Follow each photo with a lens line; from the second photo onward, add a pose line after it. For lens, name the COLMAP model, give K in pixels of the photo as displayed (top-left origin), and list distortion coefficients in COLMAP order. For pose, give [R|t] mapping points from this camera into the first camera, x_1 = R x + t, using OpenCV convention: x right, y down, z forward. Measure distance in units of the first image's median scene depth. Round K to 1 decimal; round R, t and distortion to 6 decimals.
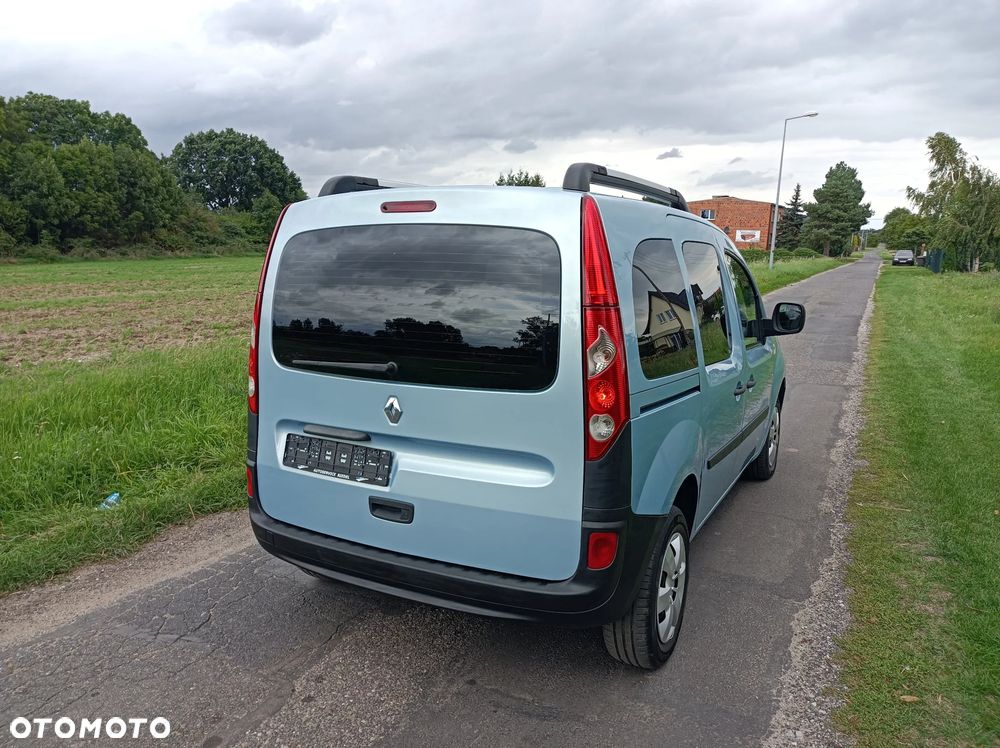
lens RADIAL K [[746.0, 0, 500.3], [0, 746.0, 371.4], [0, 0, 1]] dist [0.023155, -0.009435]
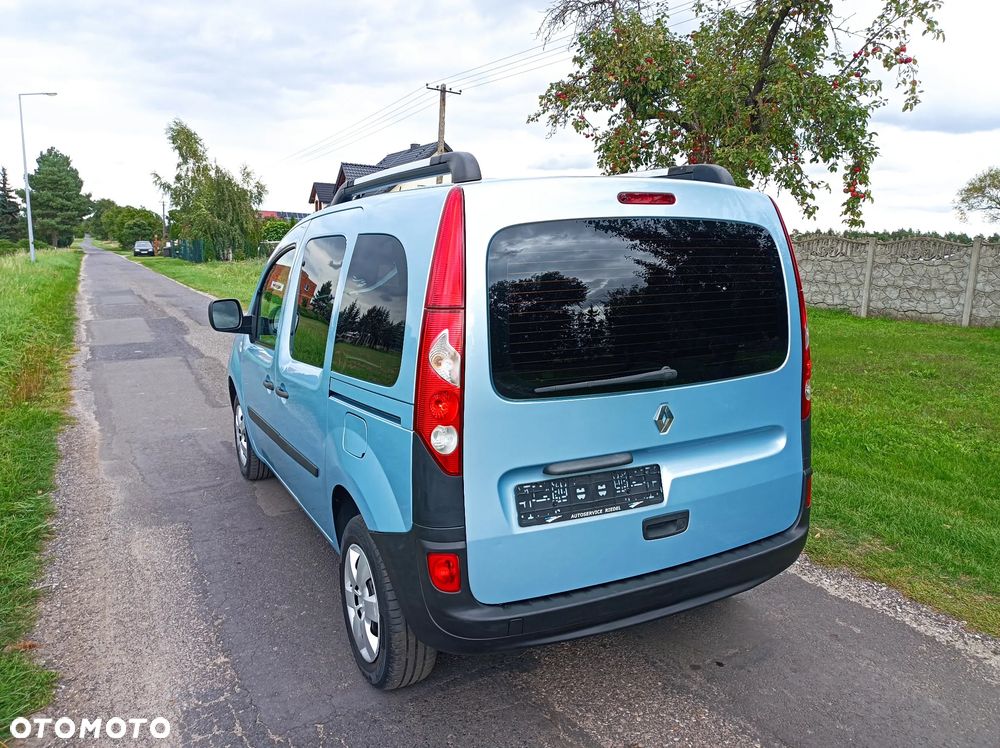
lens RADIAL K [[746.0, 0, 500.3], [0, 746.0, 371.4], [0, 0, 1]] dist [0.023155, -0.009435]
pose [[0.567064, -0.150845, 0.809743, -0.122300], [0.141392, 0.986322, 0.084722, -0.013739], [-0.811447, 0.066448, 0.580636, 0.076050]]
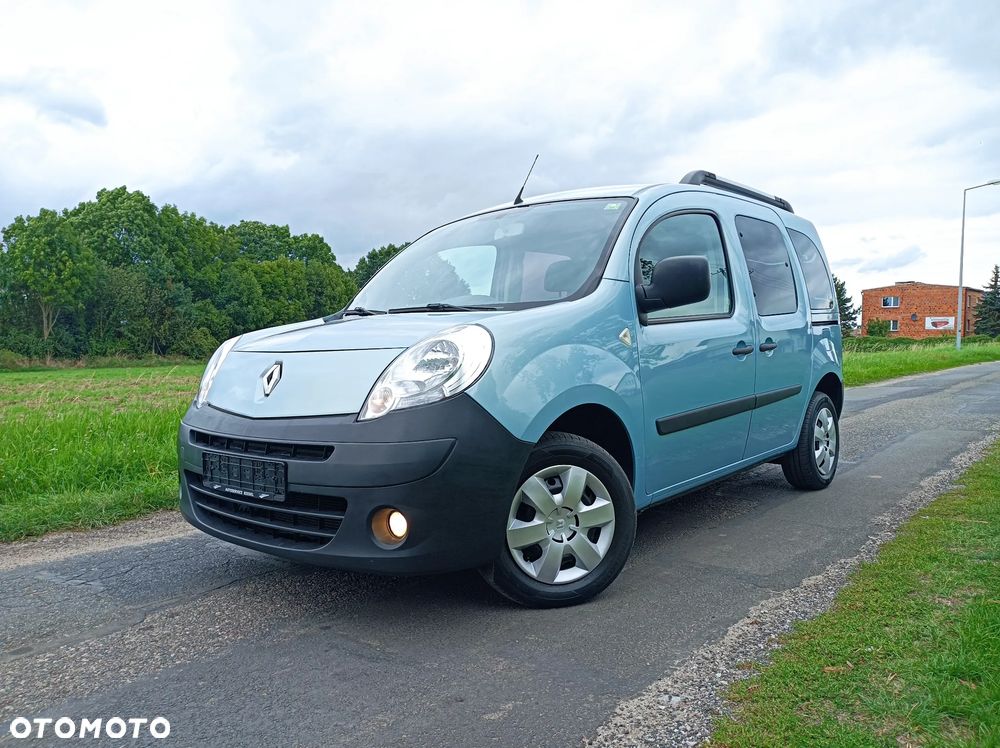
lens RADIAL K [[743.3, 0, 500.9], [0, 743.3, 371.5], [0, 0, 1]] dist [0.032302, -0.018692]
pose [[0.974940, -0.016829, -0.221829, 0.046546], [-0.013256, 0.990968, -0.133441, 0.029406], [0.222071, 0.133037, 0.965912, 0.019603]]
